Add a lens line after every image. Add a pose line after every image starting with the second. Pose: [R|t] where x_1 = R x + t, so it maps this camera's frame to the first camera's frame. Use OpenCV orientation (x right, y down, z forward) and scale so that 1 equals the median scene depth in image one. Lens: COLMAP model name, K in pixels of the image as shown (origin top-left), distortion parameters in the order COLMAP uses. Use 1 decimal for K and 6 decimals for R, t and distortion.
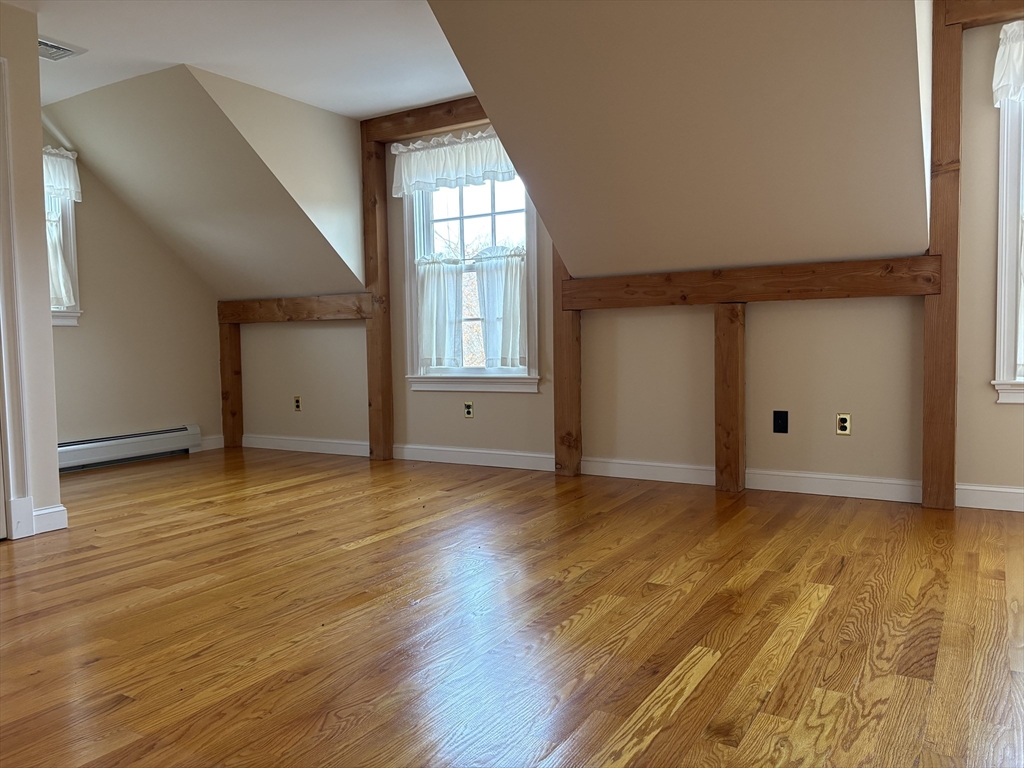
lens RADIAL K [[771.5, 0, 511.9], [0, 771.5, 383.2], [0, 0, 1]] dist [0.031809, -0.009790]
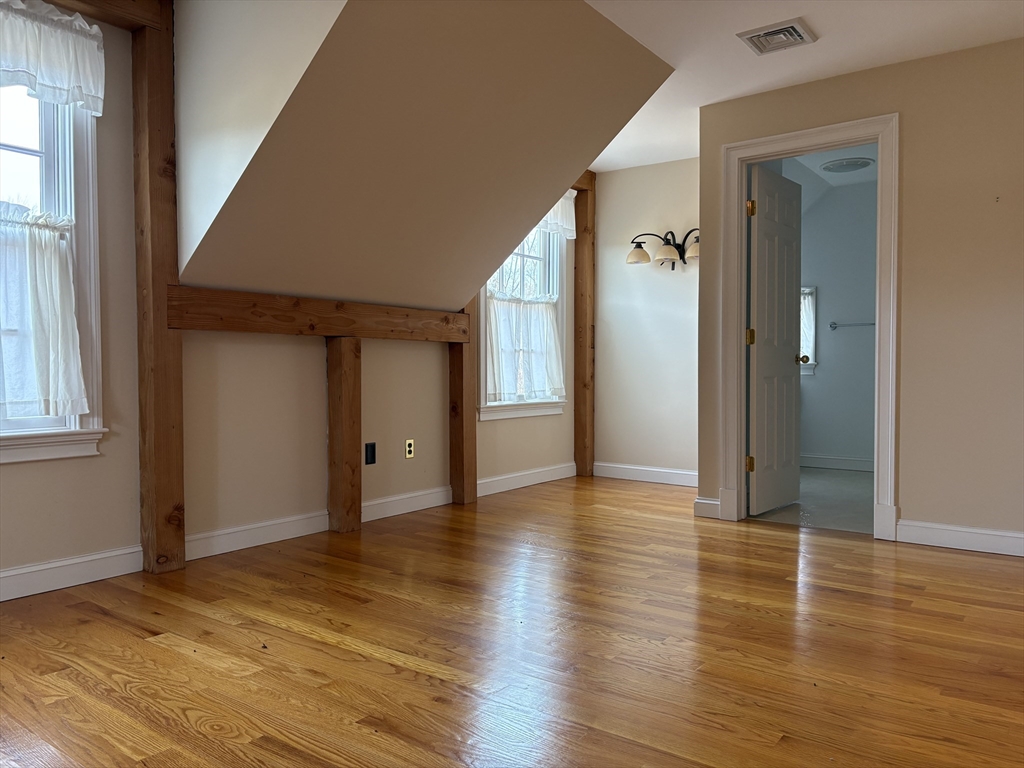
lens RADIAL K [[771.5, 0, 512.0], [0, 771.5, 384.6], [0, 0, 1]] dist [0.031809, -0.009790]
pose [[0.069159, -0.002923, 0.997601, -0.656243], [0.048644, 0.998816, -0.000446, -0.032128], [-0.996419, 0.048559, 0.069219, 0.709403]]
